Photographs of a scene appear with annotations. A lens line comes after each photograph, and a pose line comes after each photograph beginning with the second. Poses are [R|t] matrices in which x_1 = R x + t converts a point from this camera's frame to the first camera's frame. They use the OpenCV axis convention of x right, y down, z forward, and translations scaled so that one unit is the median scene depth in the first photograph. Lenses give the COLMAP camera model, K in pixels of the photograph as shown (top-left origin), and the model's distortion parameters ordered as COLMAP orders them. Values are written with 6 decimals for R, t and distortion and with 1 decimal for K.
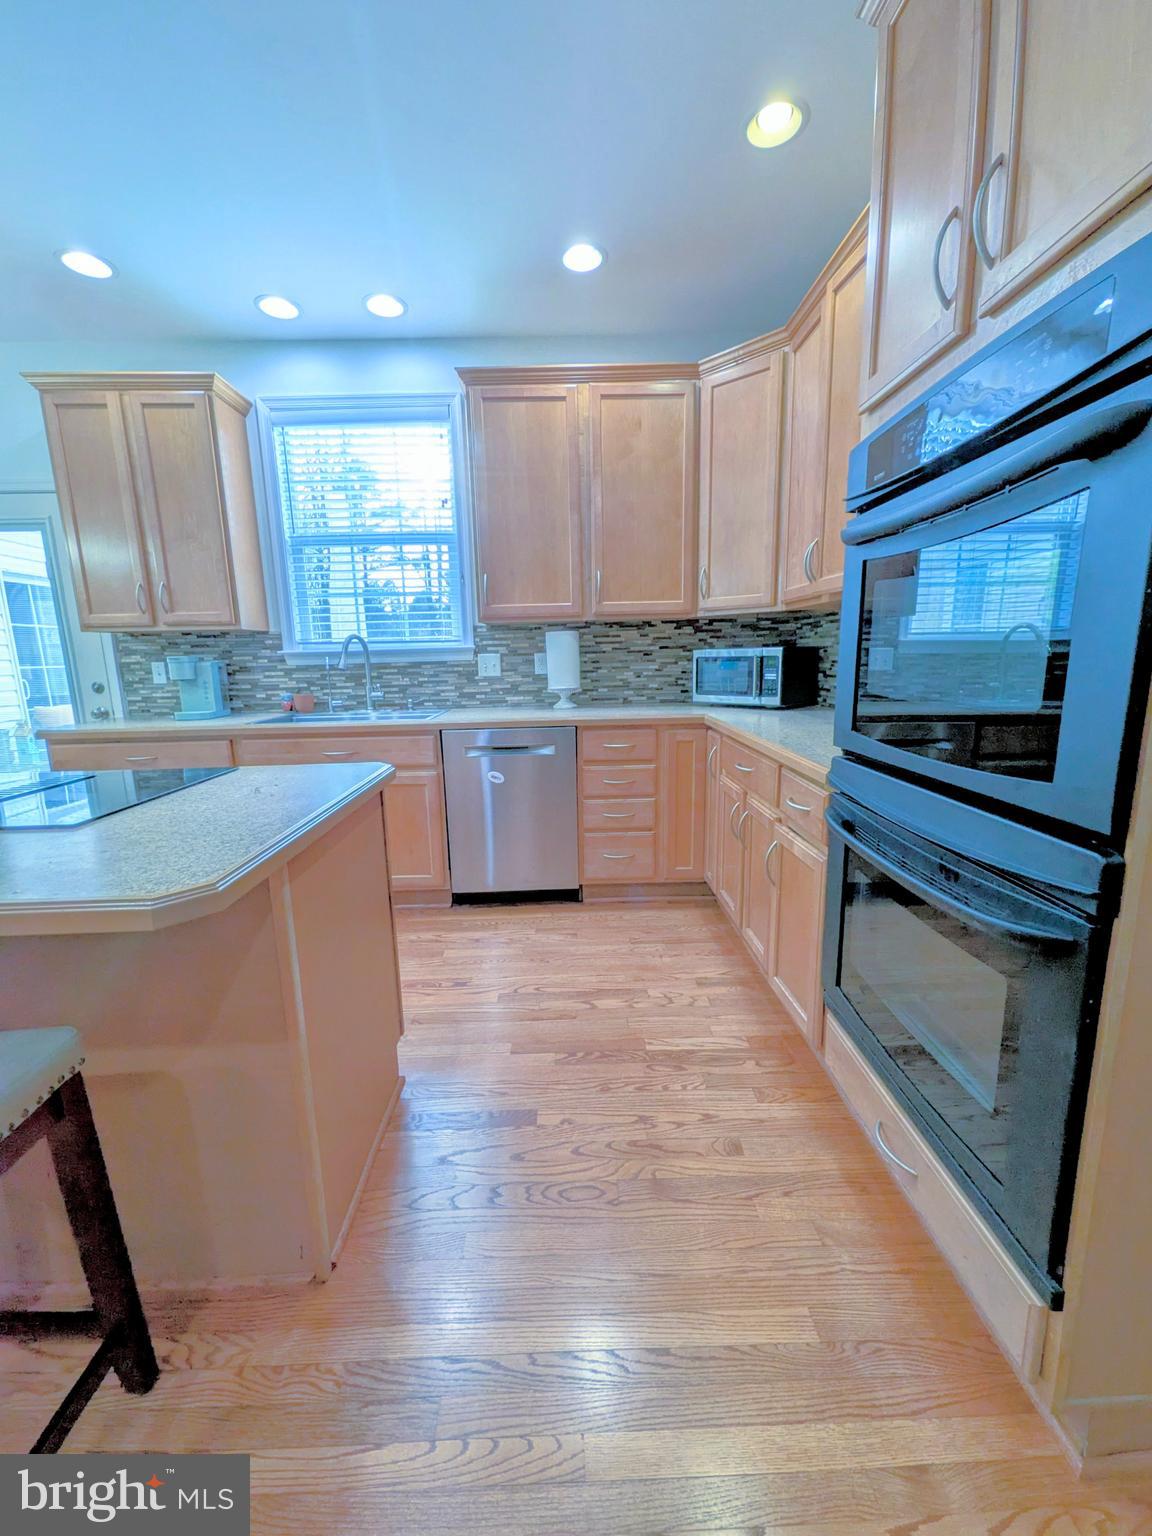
lens RADIAL K [[600.3, 0, 571.2], [0, 600.3, 767.1], [0, 0, 1]] dist [0.003303, -0.002205]
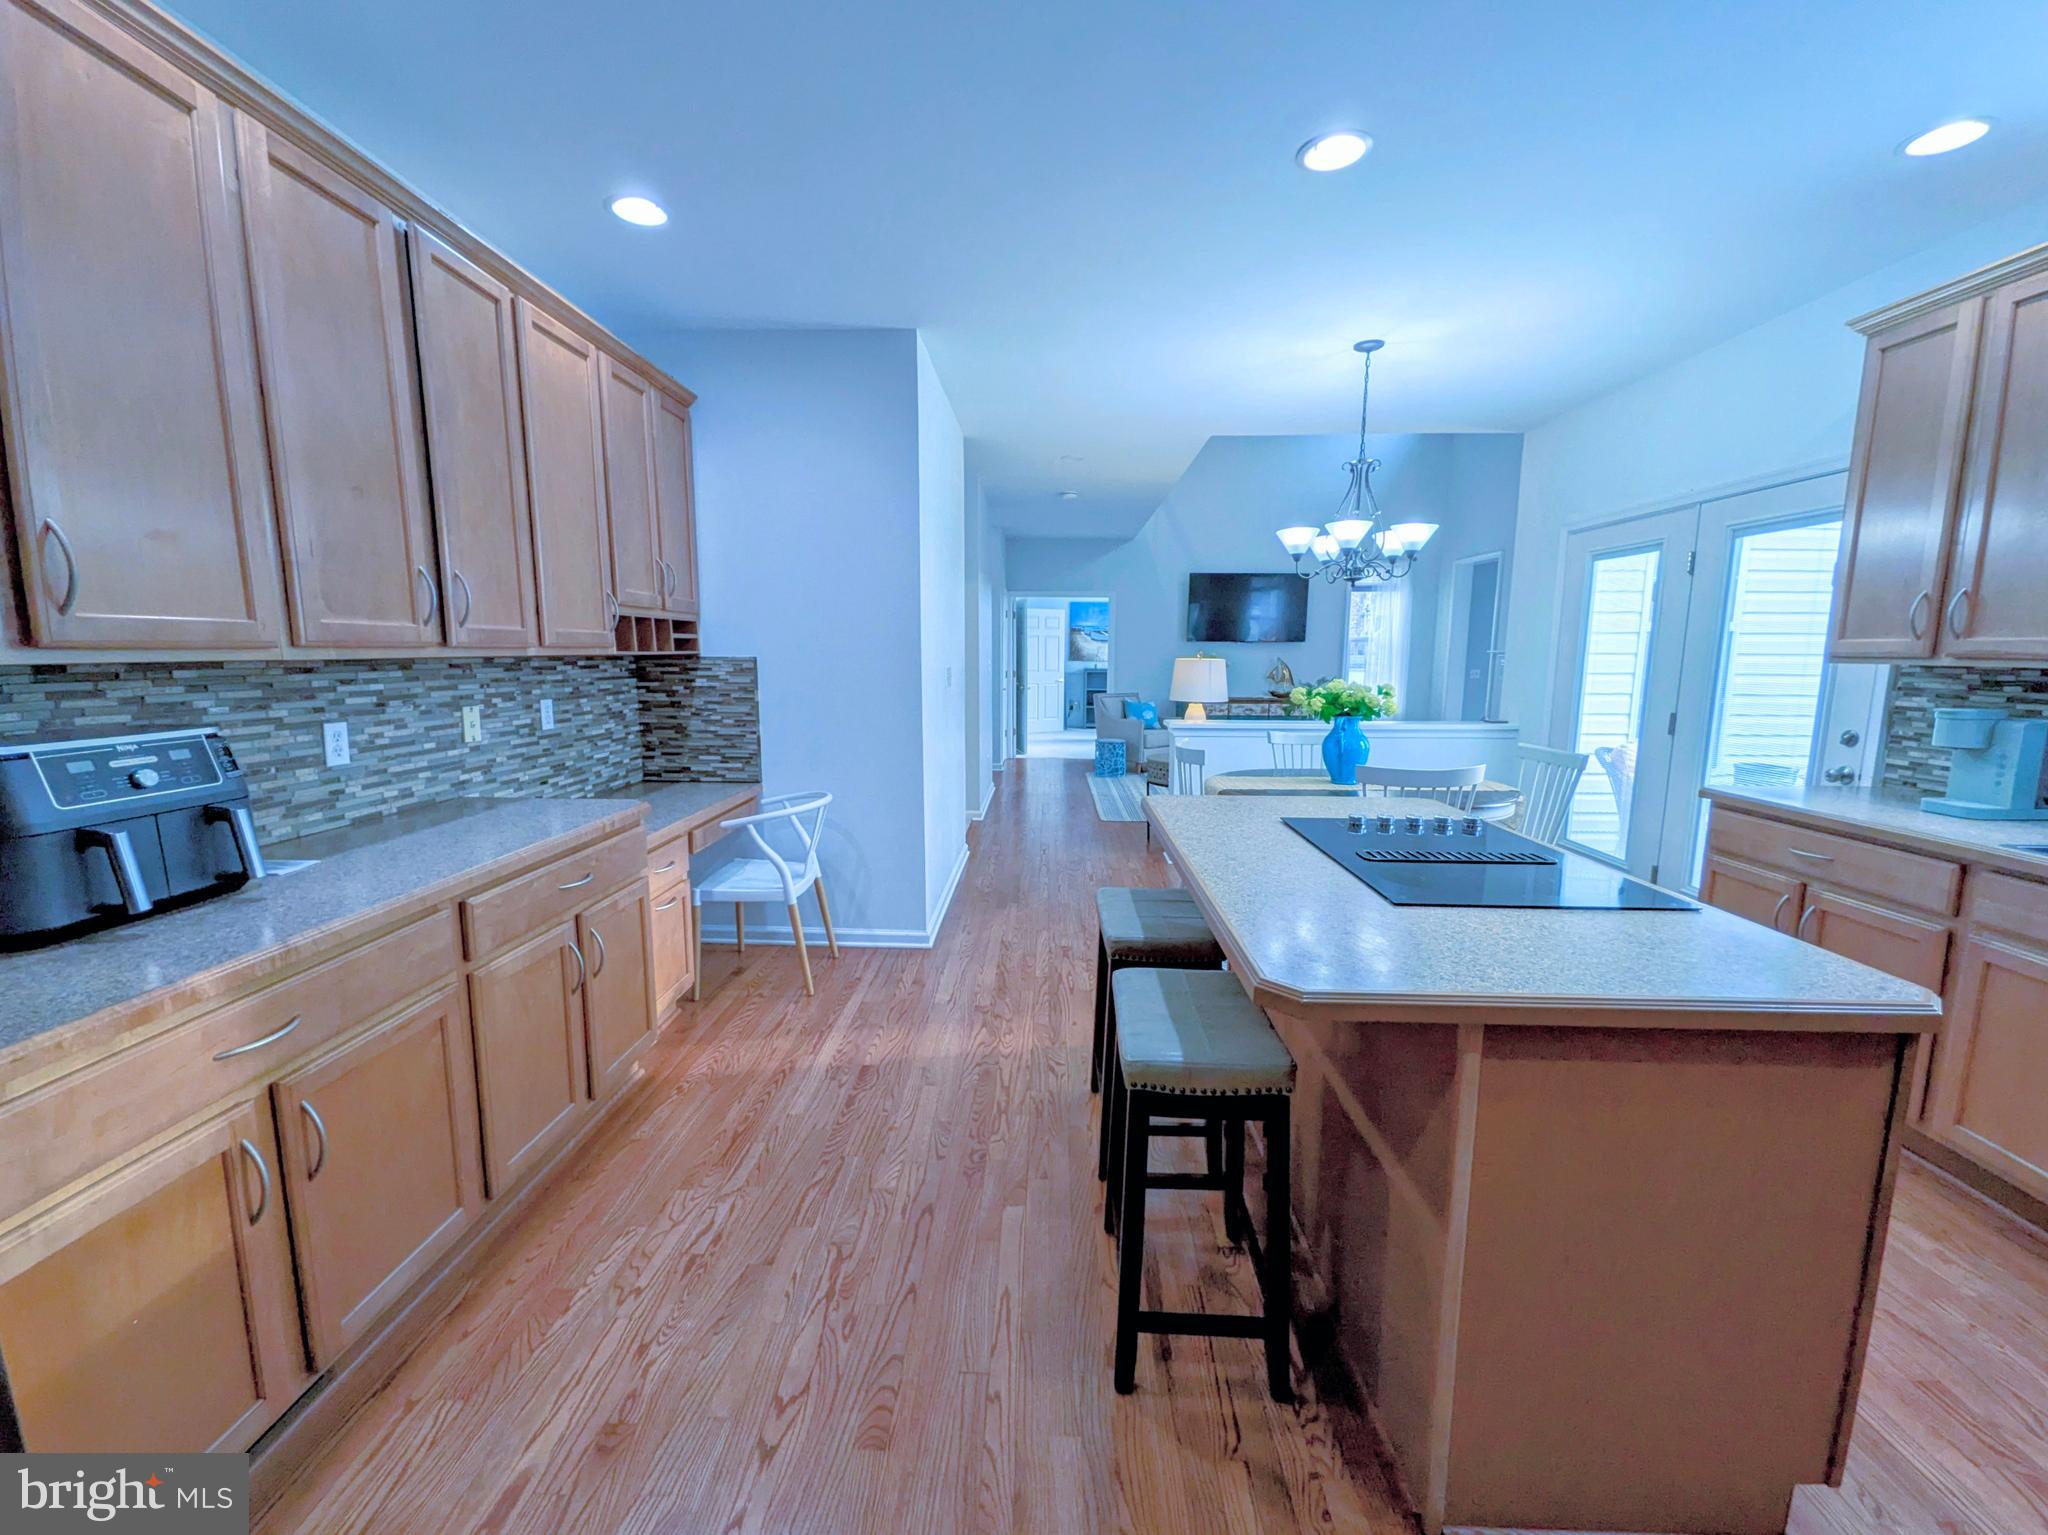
lens RADIAL K [[800.4, 0, 1019.7], [0, 800.4, 756.3], [0, 0, 1]] dist [0.003303, -0.002205]
pose [[-0.046931, 0.150982, -0.987422, 0.167104], [-0.198359, 0.967416, 0.157351, -0.071264], [0.979005, 0.203248, -0.015453, 0.096858]]
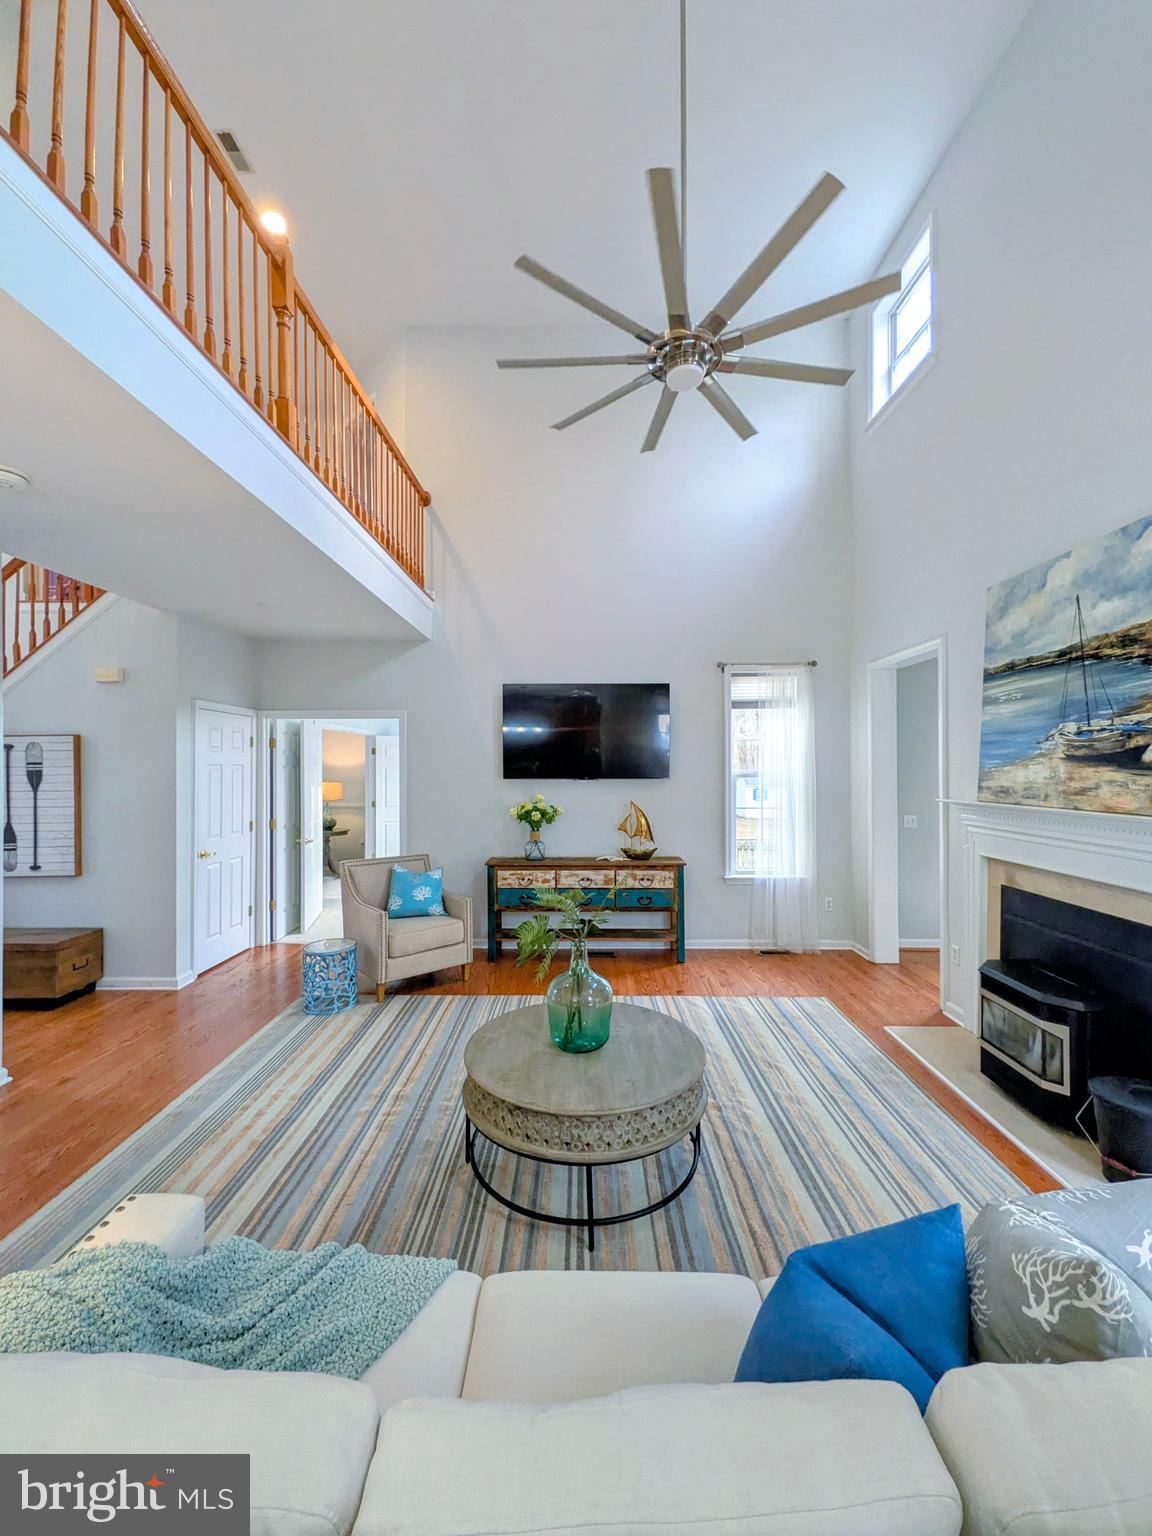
lens RADIAL K [[600.3, 0, 575.0], [0, 600.3, 757.7], [0, 0, 1]] dist [0.003303, -0.002205]
pose [[-0.020886, 0.002023, -0.999780, -1.388394], [-0.194382, 0.980907, 0.006045, -0.247667], [0.980704, 0.194466, -0.020094, 0.817447]]
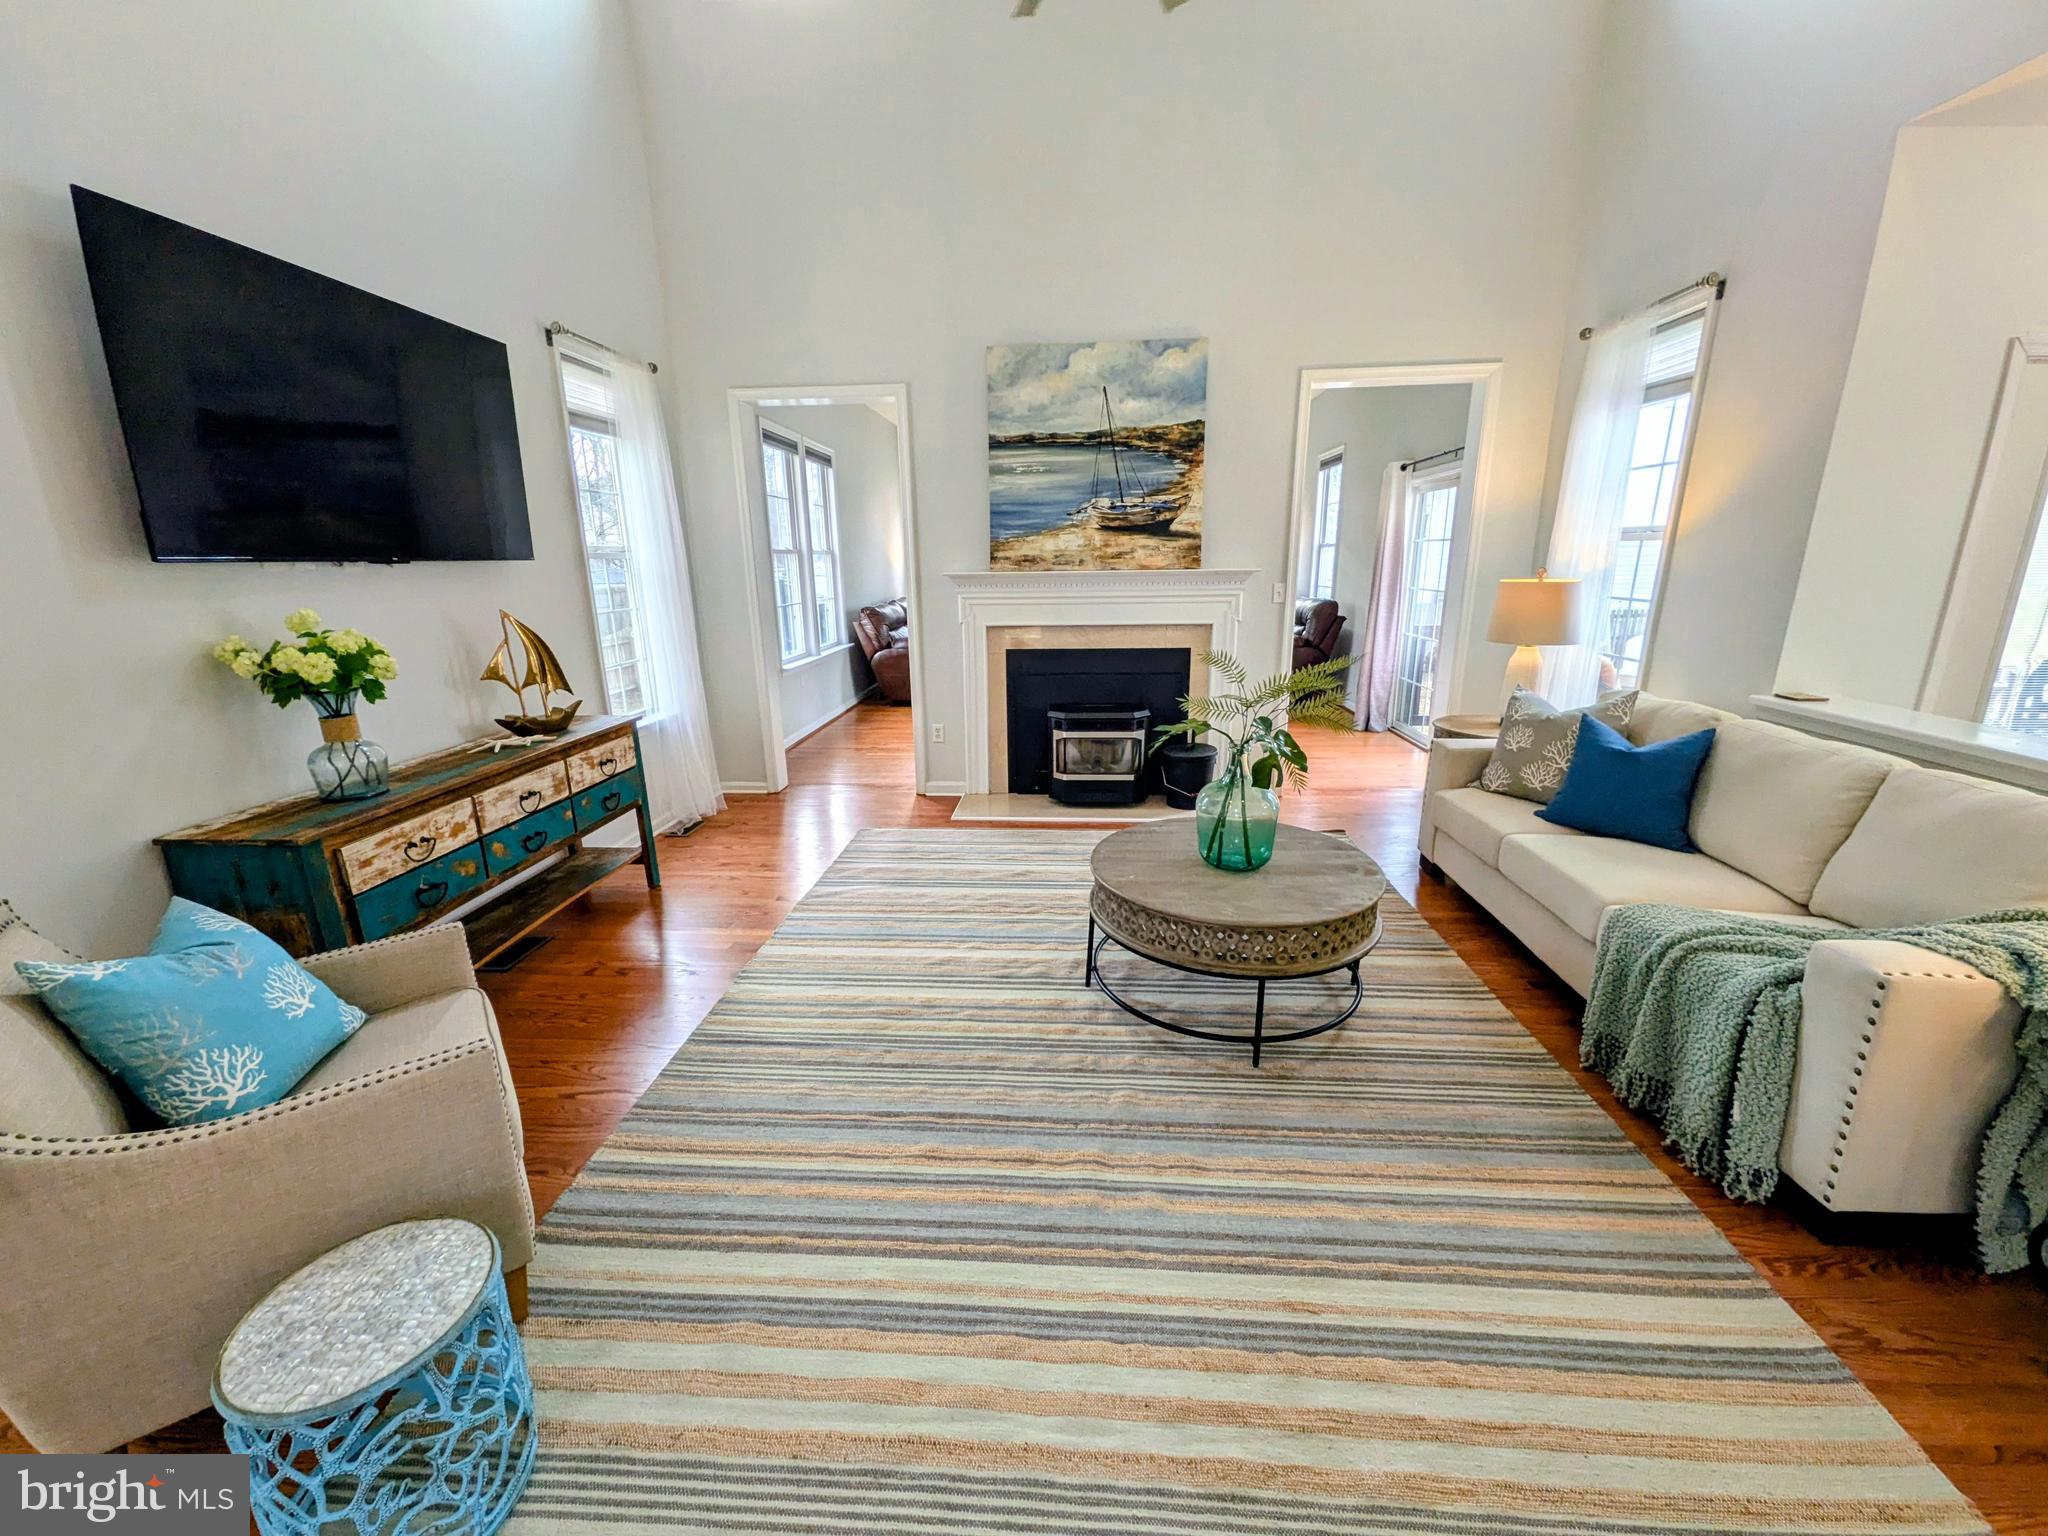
lens RADIAL K [[800.4, 0, 1017.0], [0, 800.4, 767.5], [0, 0, 1]] dist [0.003303, -0.002205]
pose [[0.996214, 0.026152, -0.082914, -2.311594], [-0.021047, 0.997863, 0.061861, -0.035304], [0.084354, -0.059882, 0.994635, 0.022290]]
